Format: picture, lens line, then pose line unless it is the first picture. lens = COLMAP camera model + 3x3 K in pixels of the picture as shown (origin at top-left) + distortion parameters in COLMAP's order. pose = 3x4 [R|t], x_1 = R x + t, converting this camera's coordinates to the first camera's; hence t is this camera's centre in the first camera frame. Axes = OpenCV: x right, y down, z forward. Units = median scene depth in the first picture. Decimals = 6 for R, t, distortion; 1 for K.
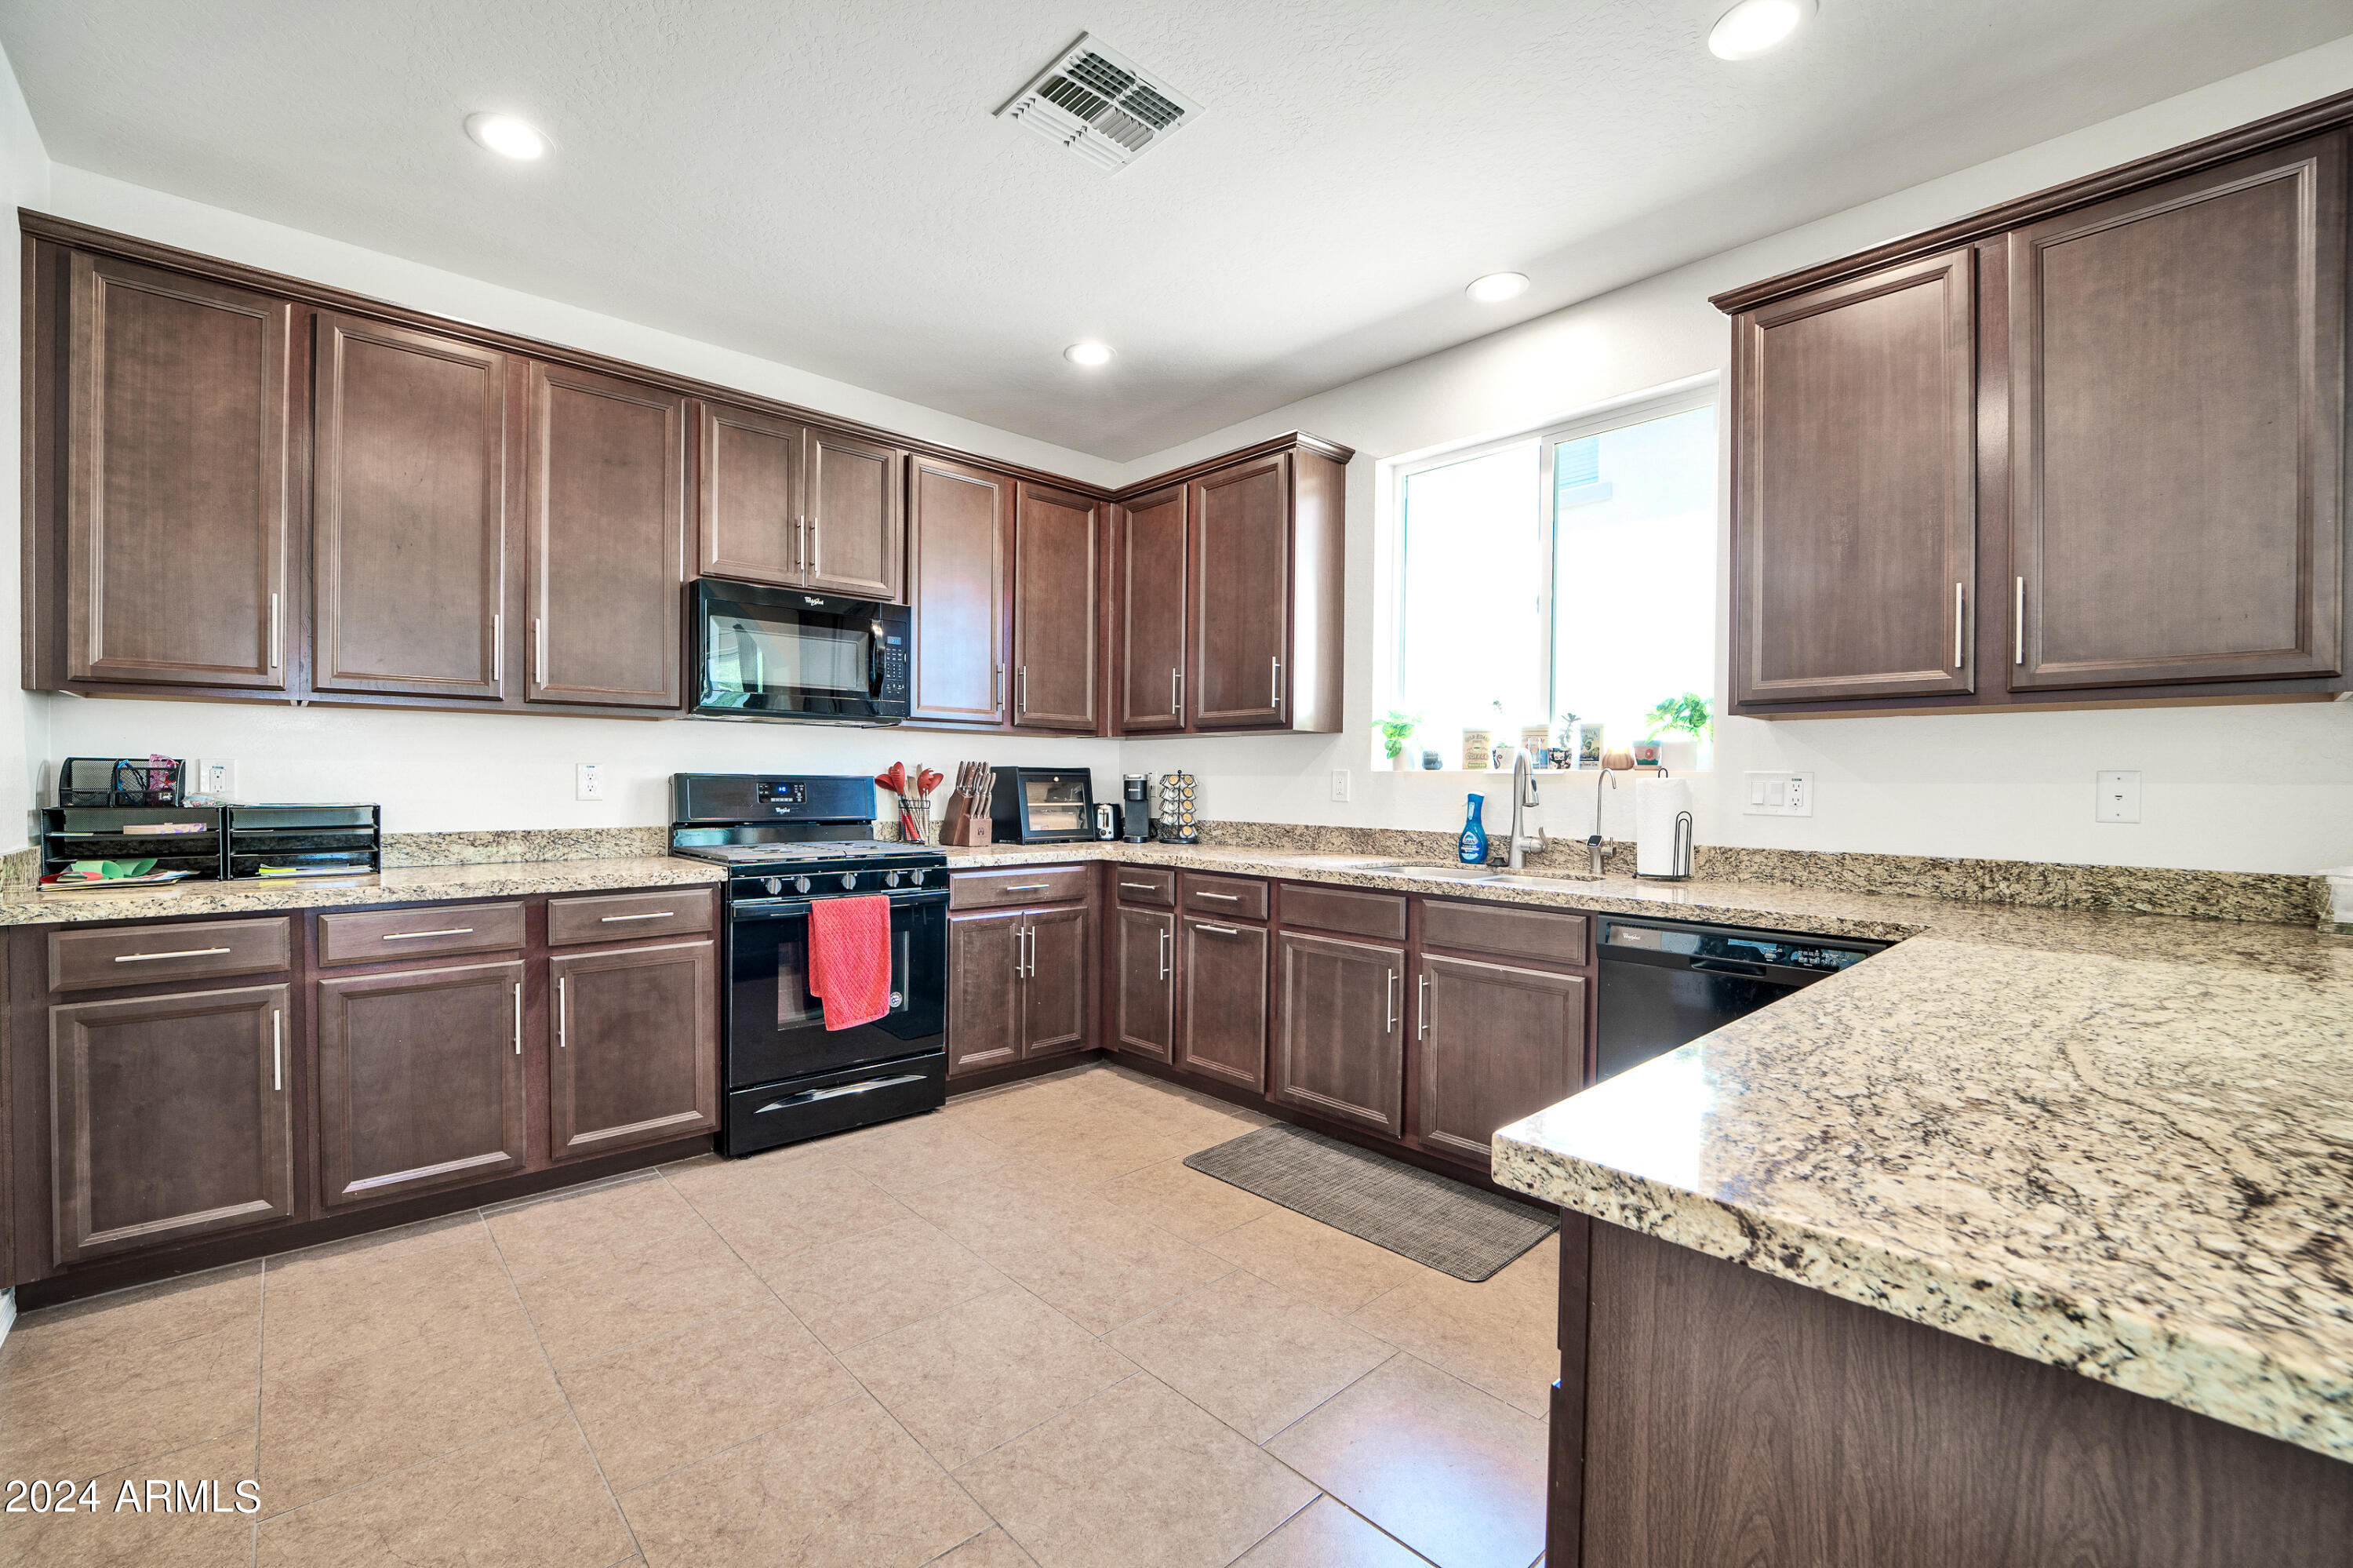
lens RADIAL K [[970.6, 0, 1096.0], [0, 970.6, 788.9], [0, 0, 1]] dist [-0.017794, -0.000220]
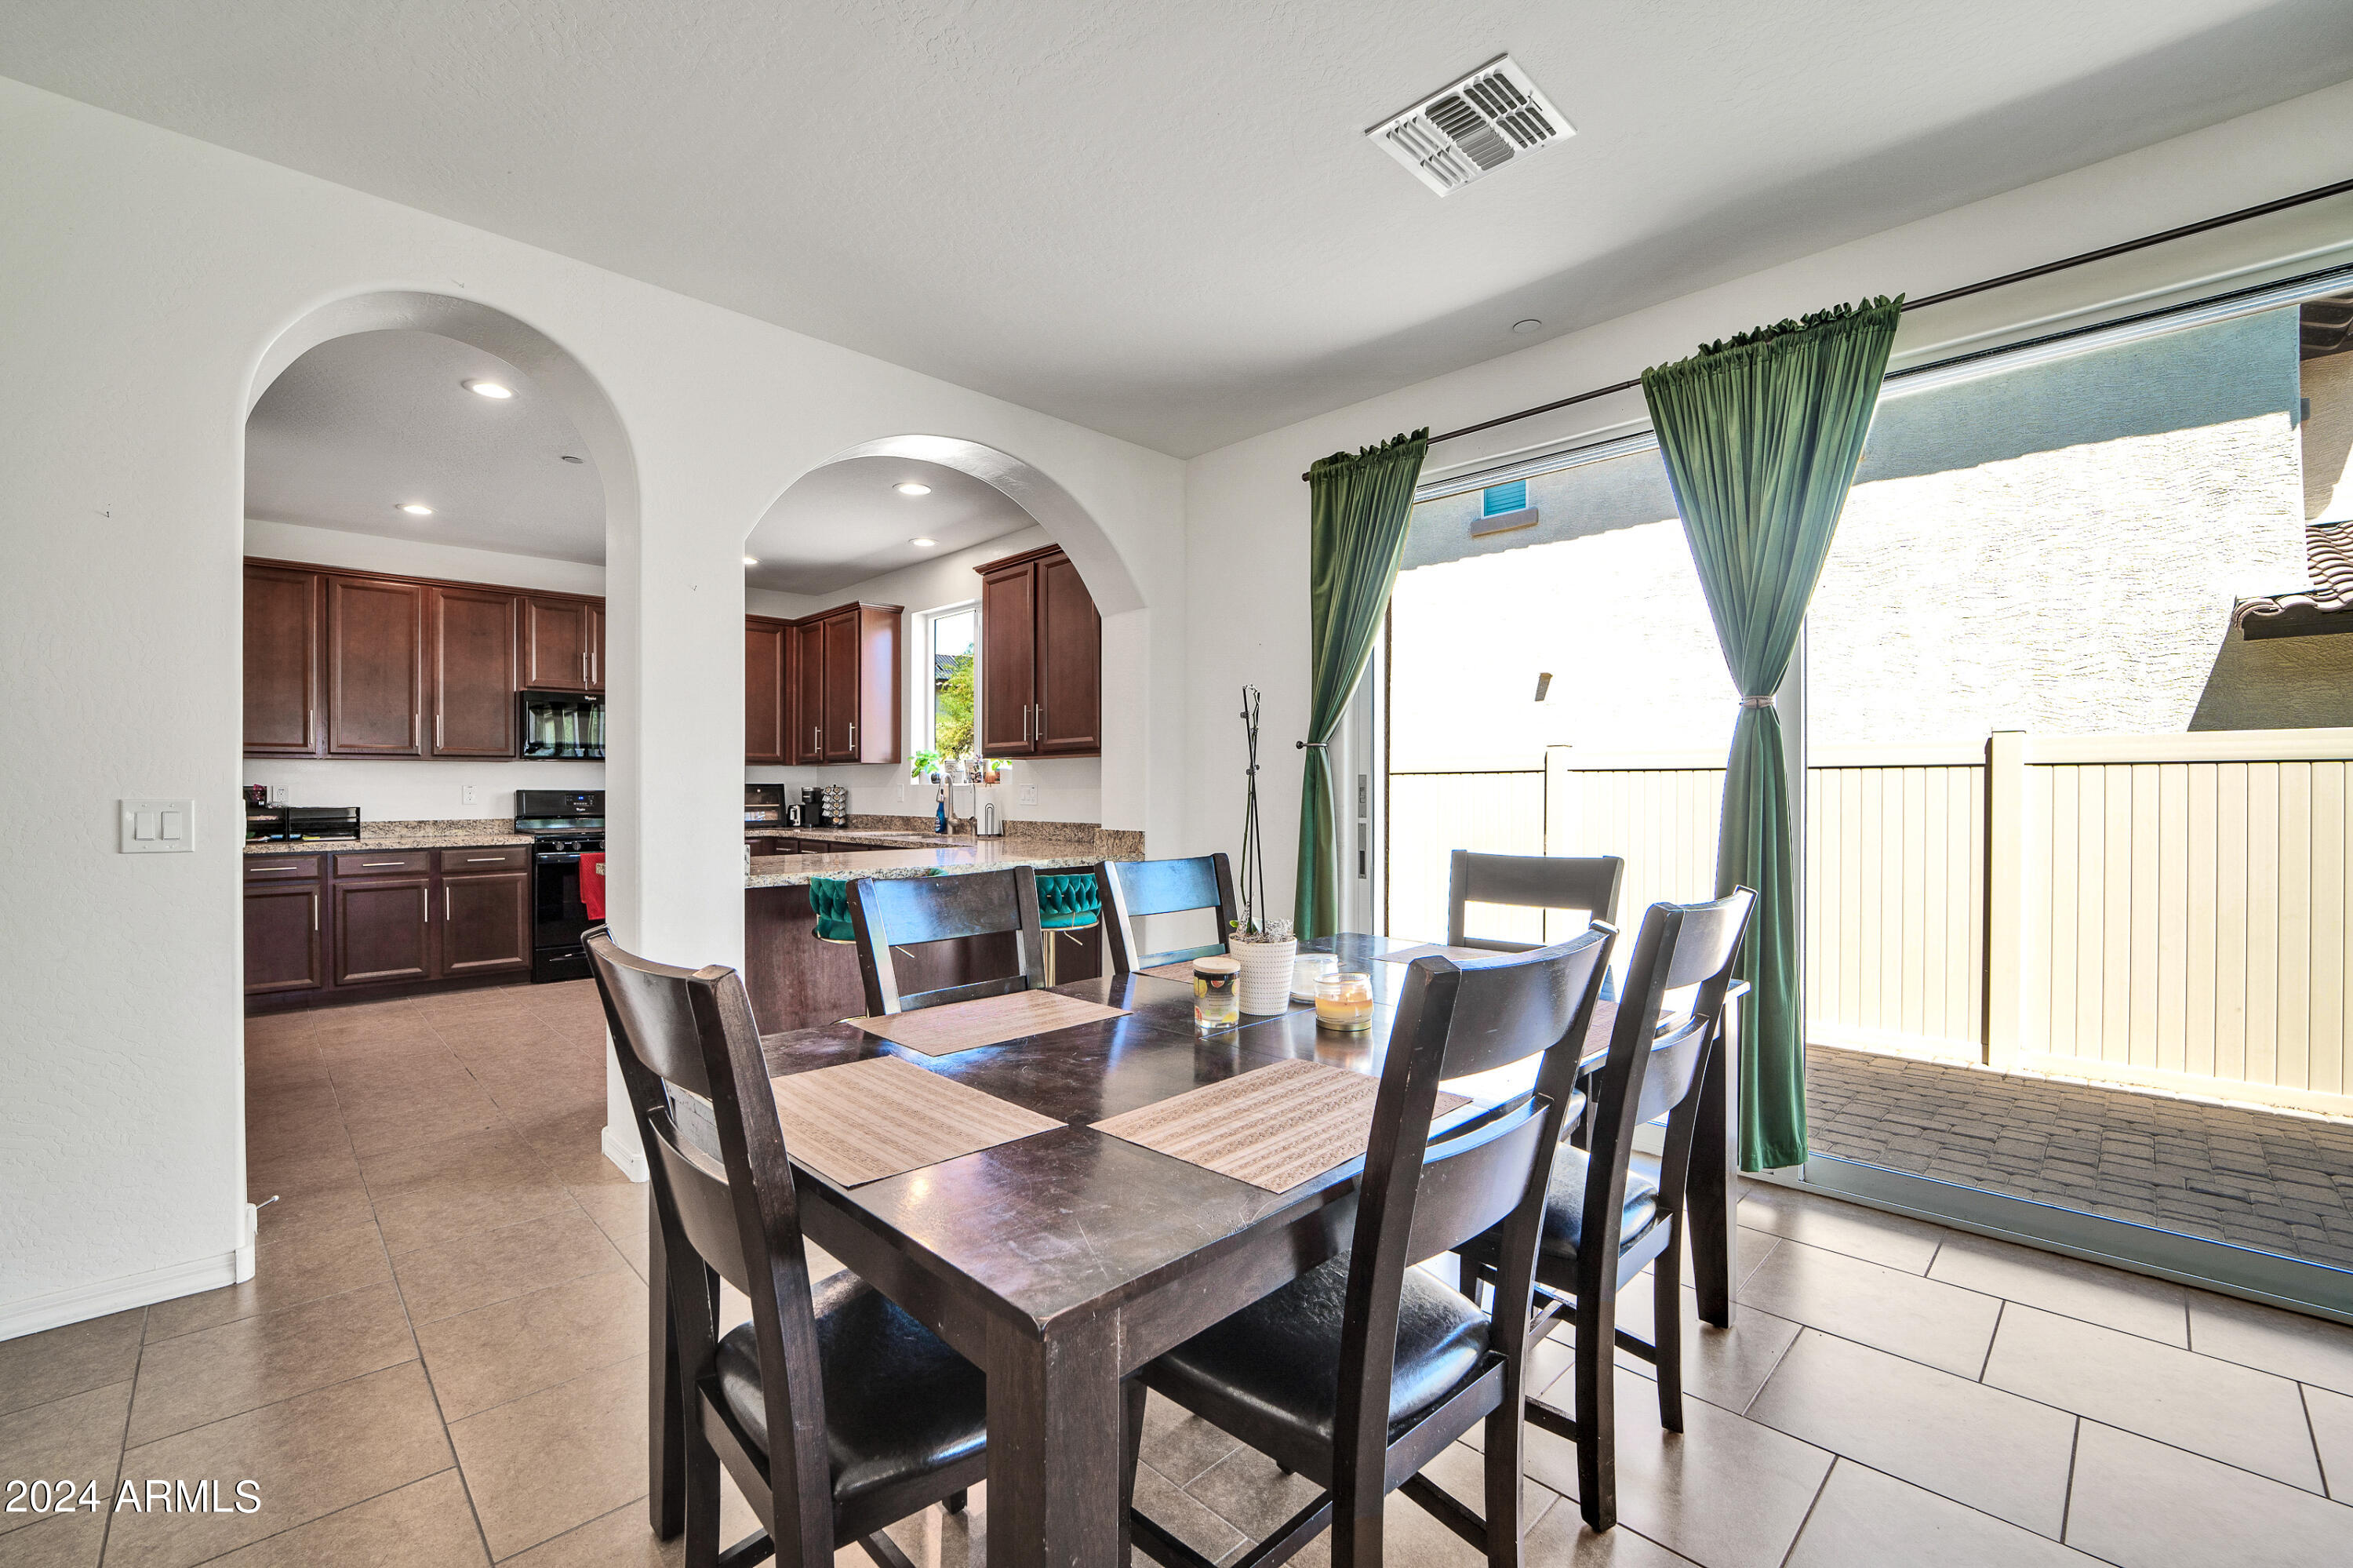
lens RADIAL K [[970.6, 0, 1097.3], [0, 970.6, 791.3], [0, 0, 1]] dist [-0.017794, -0.000220]
pose [[0.999654, -0.010013, 0.024322, 0.733200], [0.010186, 0.999924, -0.006991, 0.012841], [-0.024250, 0.007237, 0.999680, -1.023404]]
